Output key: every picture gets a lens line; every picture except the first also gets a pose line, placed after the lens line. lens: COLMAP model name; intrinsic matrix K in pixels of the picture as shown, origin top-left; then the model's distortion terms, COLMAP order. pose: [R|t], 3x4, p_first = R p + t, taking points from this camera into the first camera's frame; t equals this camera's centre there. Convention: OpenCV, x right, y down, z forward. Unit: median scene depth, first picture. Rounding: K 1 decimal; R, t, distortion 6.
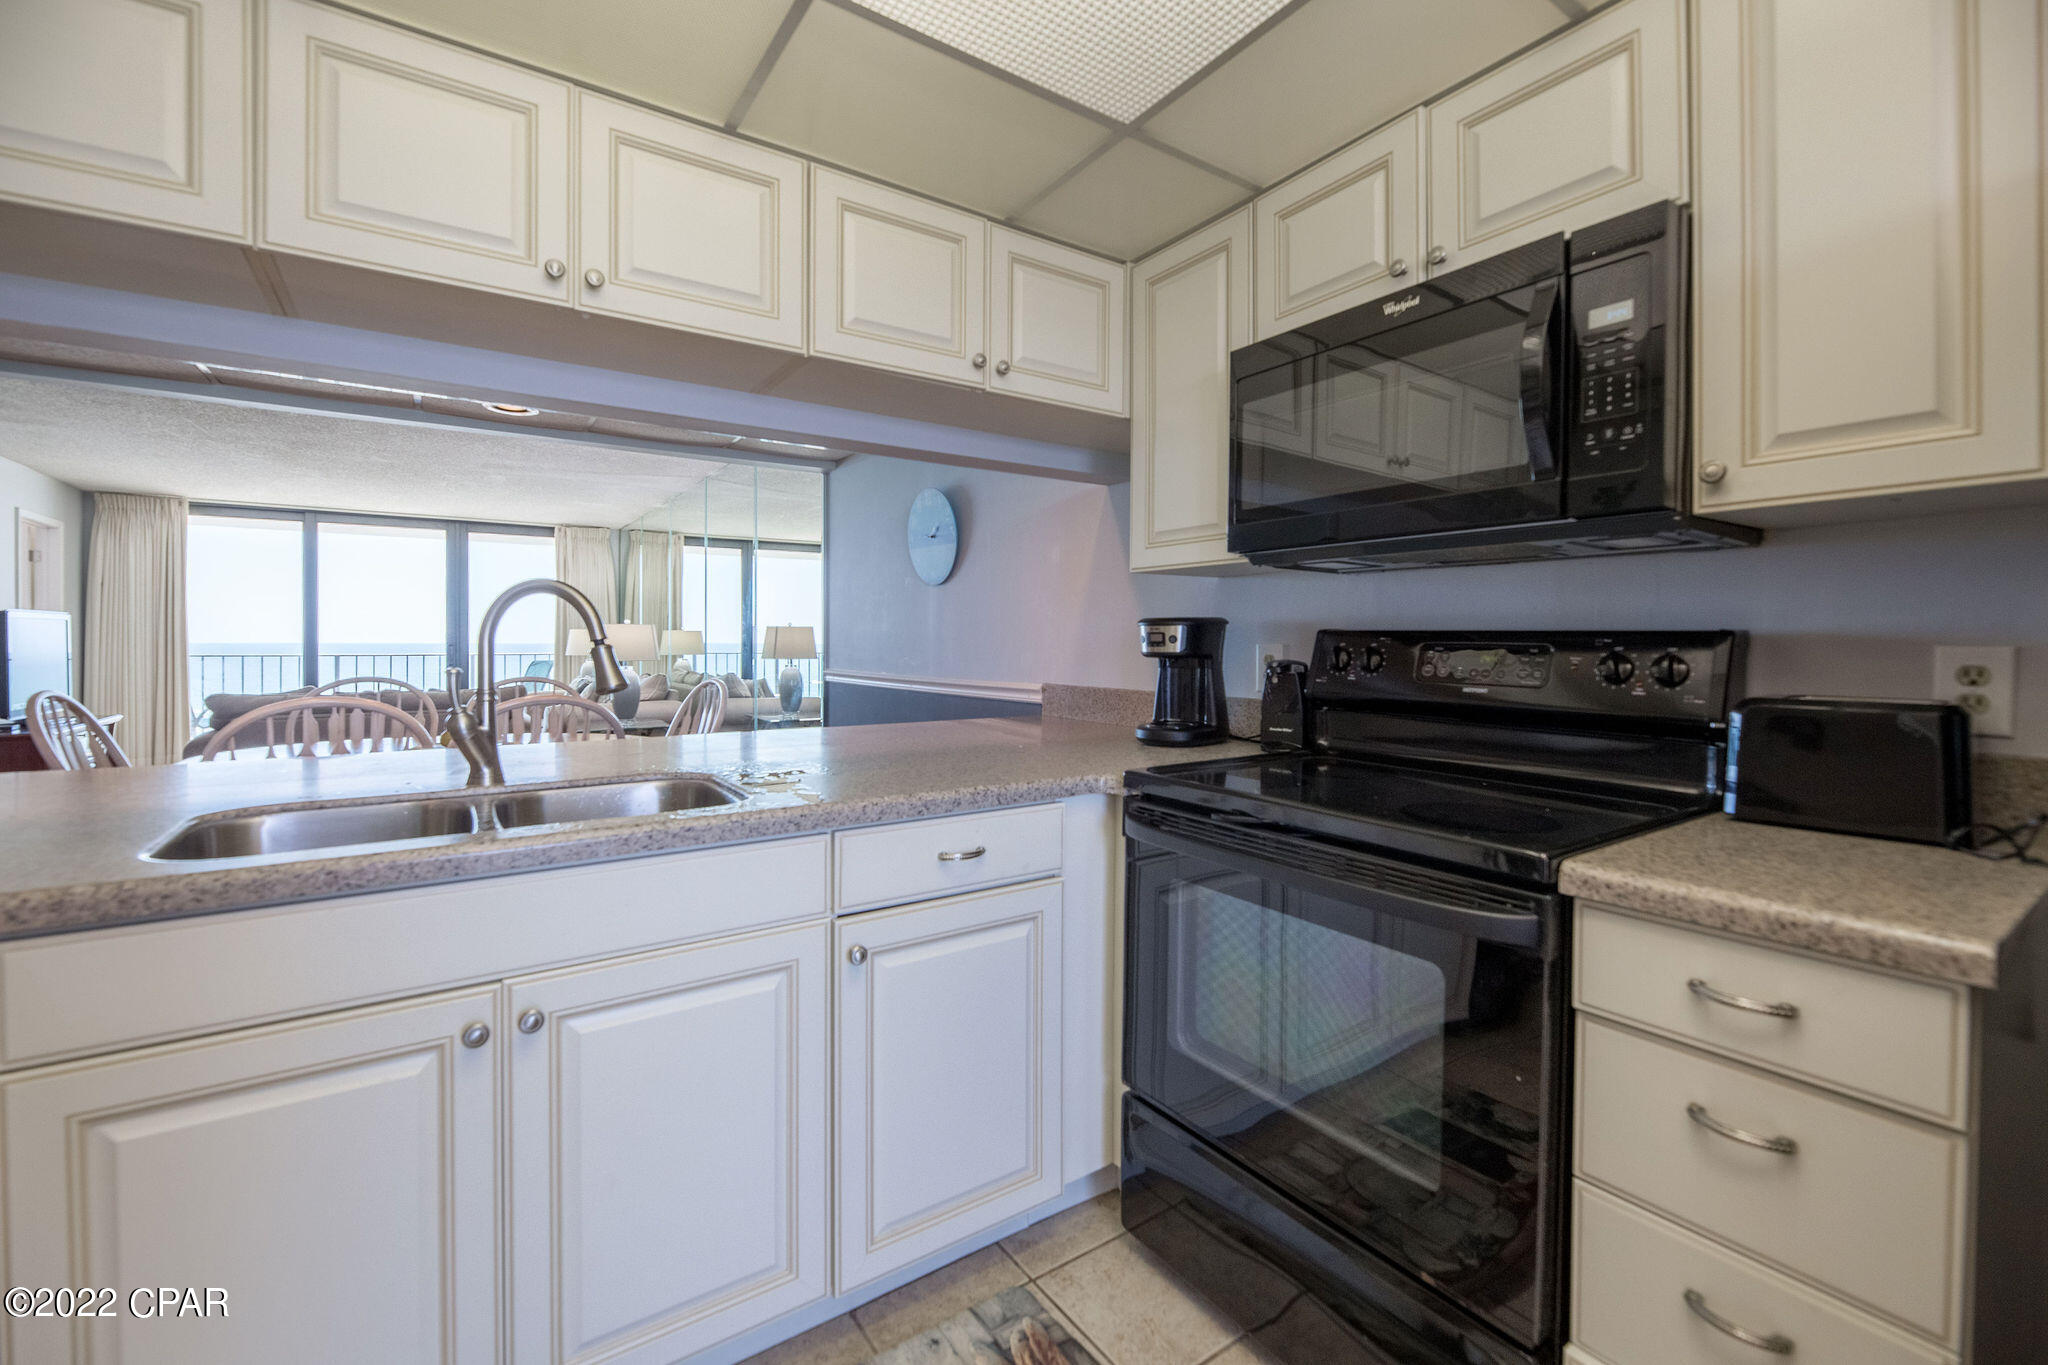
lens RADIAL K [[867.4, 0, 1068.2], [0, 867.4, 649.6], [0, 0, 1]] dist [0.001958, -0.000979]
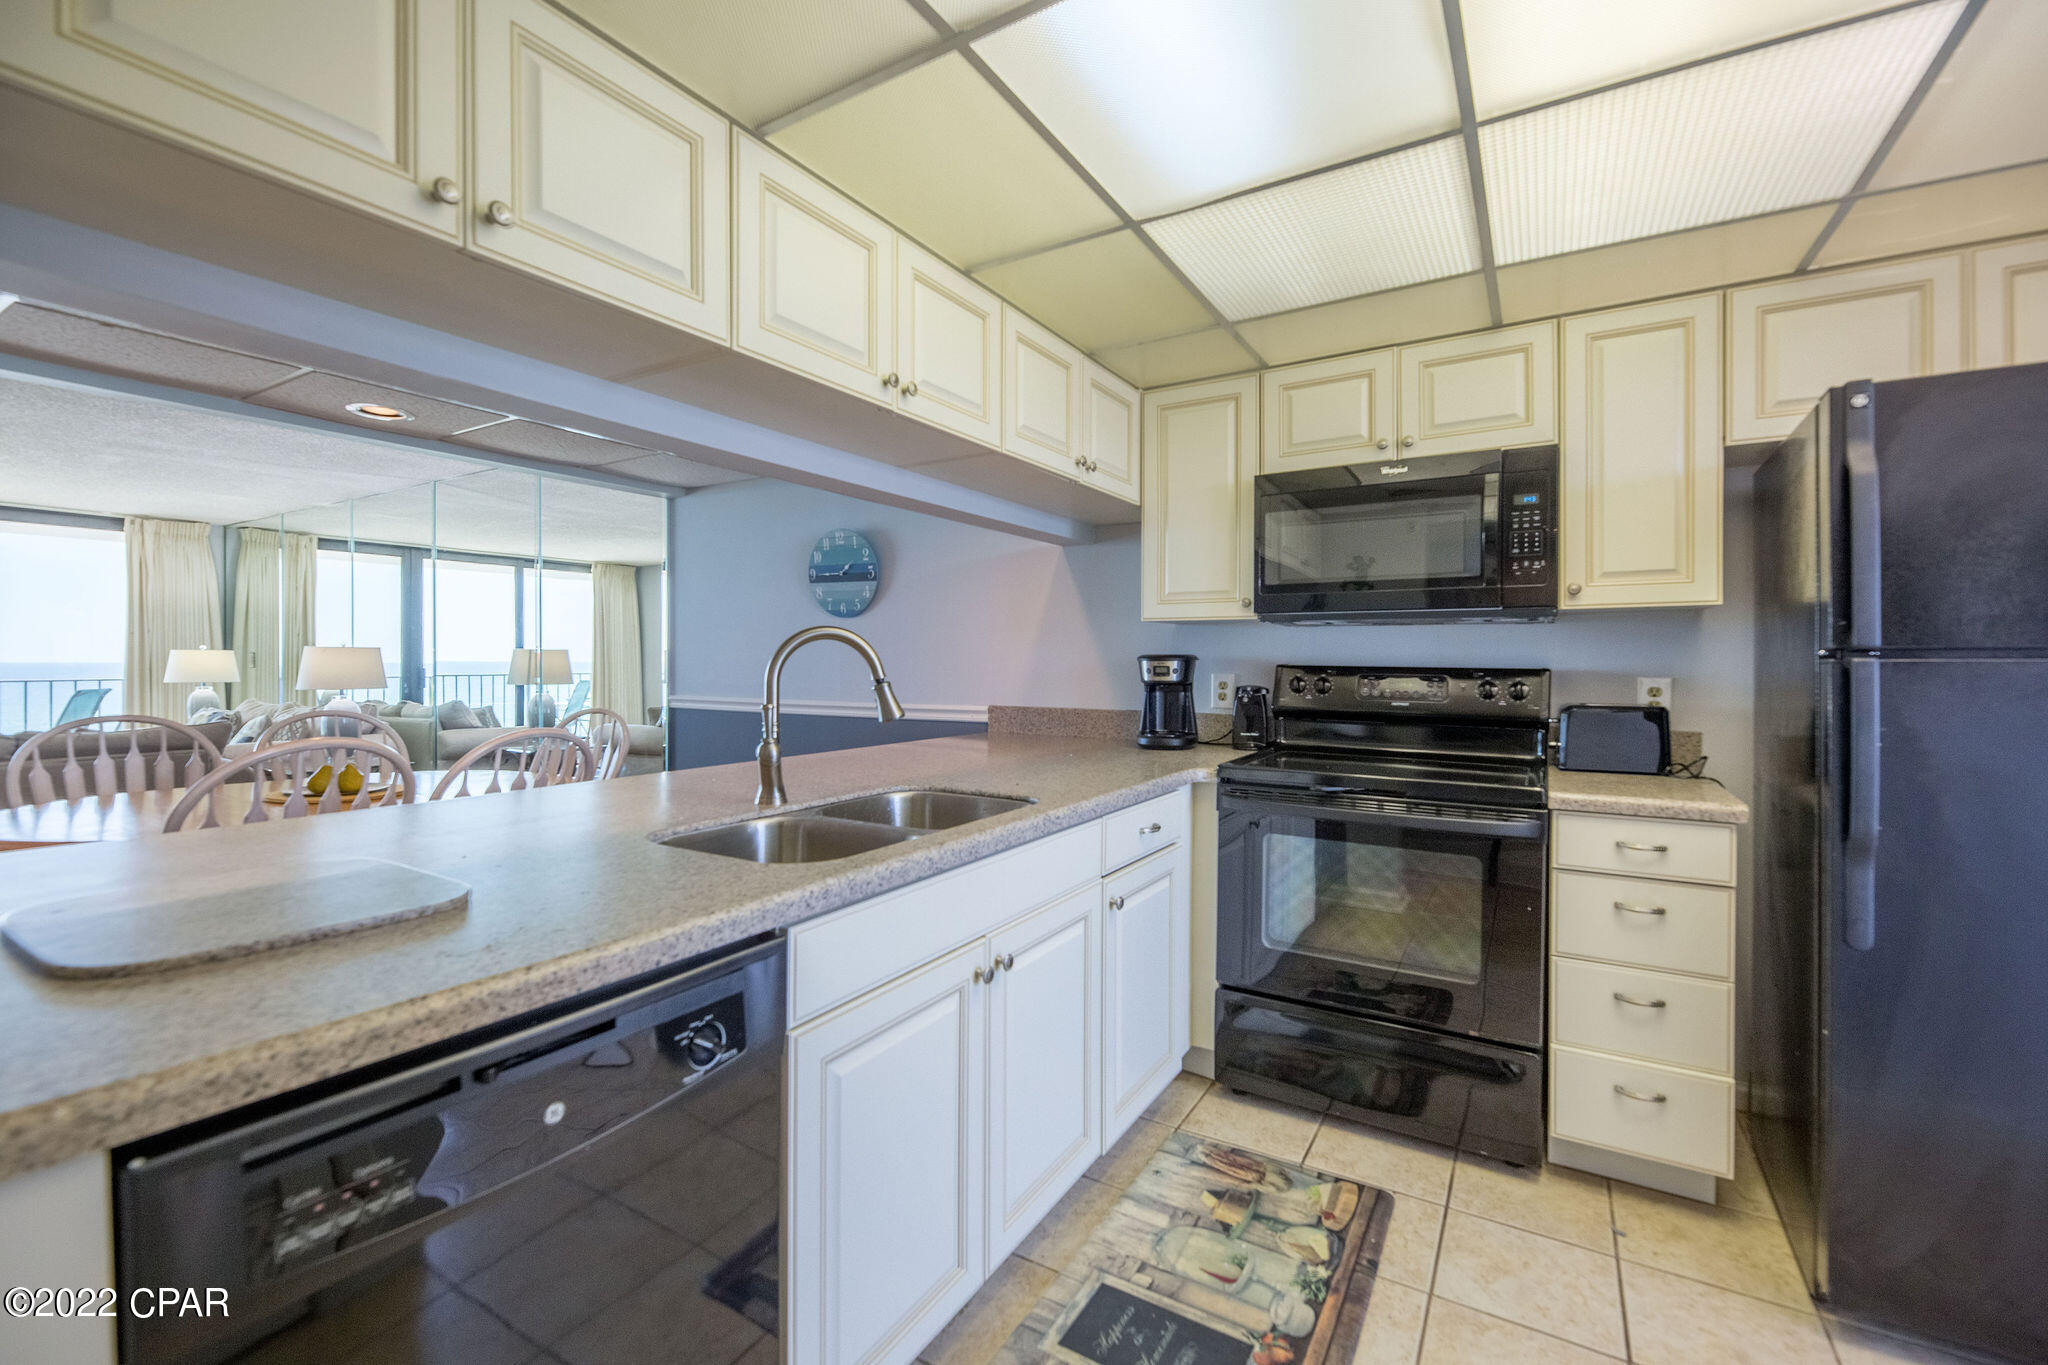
lens RADIAL K [[867.4, 0, 1020.0], [0, 867.4, 666.7], [0, 0, 1]] dist [0.001958, -0.000979]
pose [[0.912057, -0.004479, 0.410039, -0.811412], [0.004547, 0.999989, 0.000810, -0.026407], [-0.410038, 0.001126, 0.912068, -0.175250]]
